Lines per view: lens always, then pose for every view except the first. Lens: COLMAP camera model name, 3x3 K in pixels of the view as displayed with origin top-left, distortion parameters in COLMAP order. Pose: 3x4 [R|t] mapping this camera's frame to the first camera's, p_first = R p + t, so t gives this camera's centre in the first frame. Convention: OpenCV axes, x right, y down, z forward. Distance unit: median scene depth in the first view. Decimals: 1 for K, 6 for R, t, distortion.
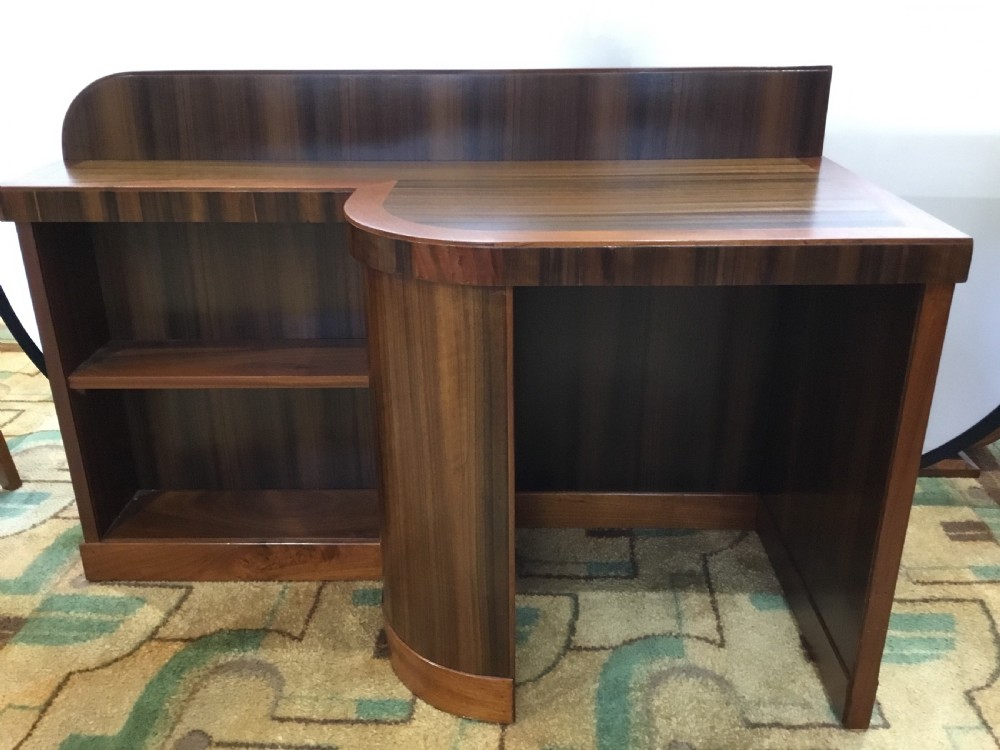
lens RADIAL K [[858.0, 0, 500.0], [0, 858.0, 375.0], [0, 0, 1]] dist [0.029934, -0.005985]
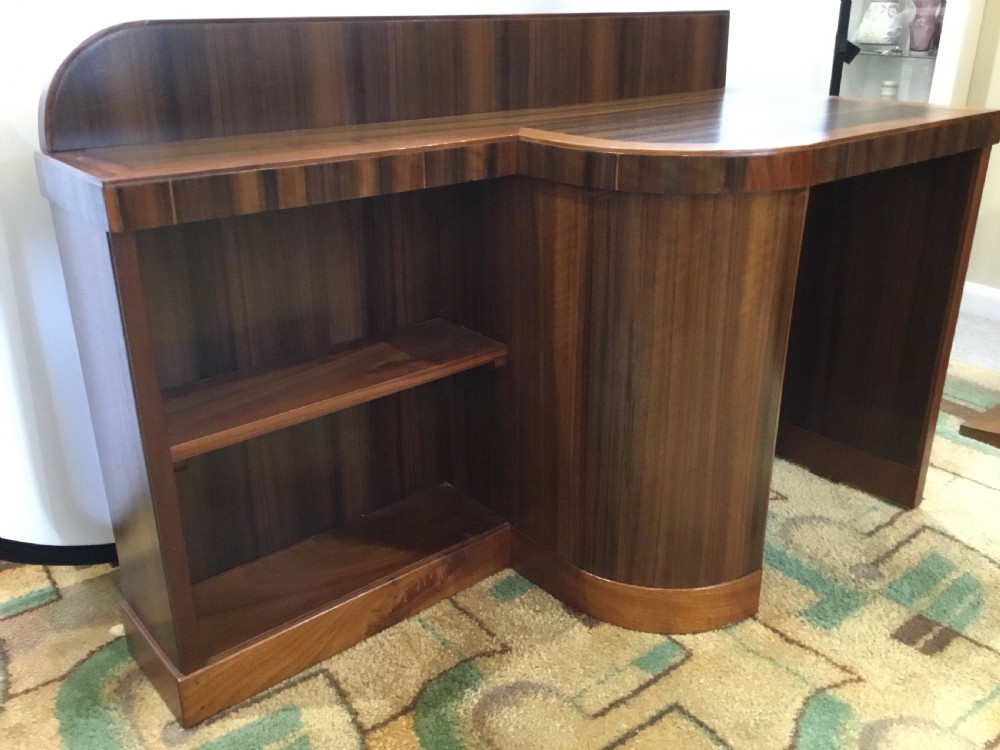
lens RADIAL K [[858.6, 0, 500.0], [0, 858.6, 375.0], [0, 0, 1]] dist [0.083376, -0.111791]
pose [[0.768776, -0.252073, 0.587743, -0.756107], [0.256757, 0.963377, 0.077334, -0.044413], [-0.585712, 0.091455, 0.805343, 0.276779]]
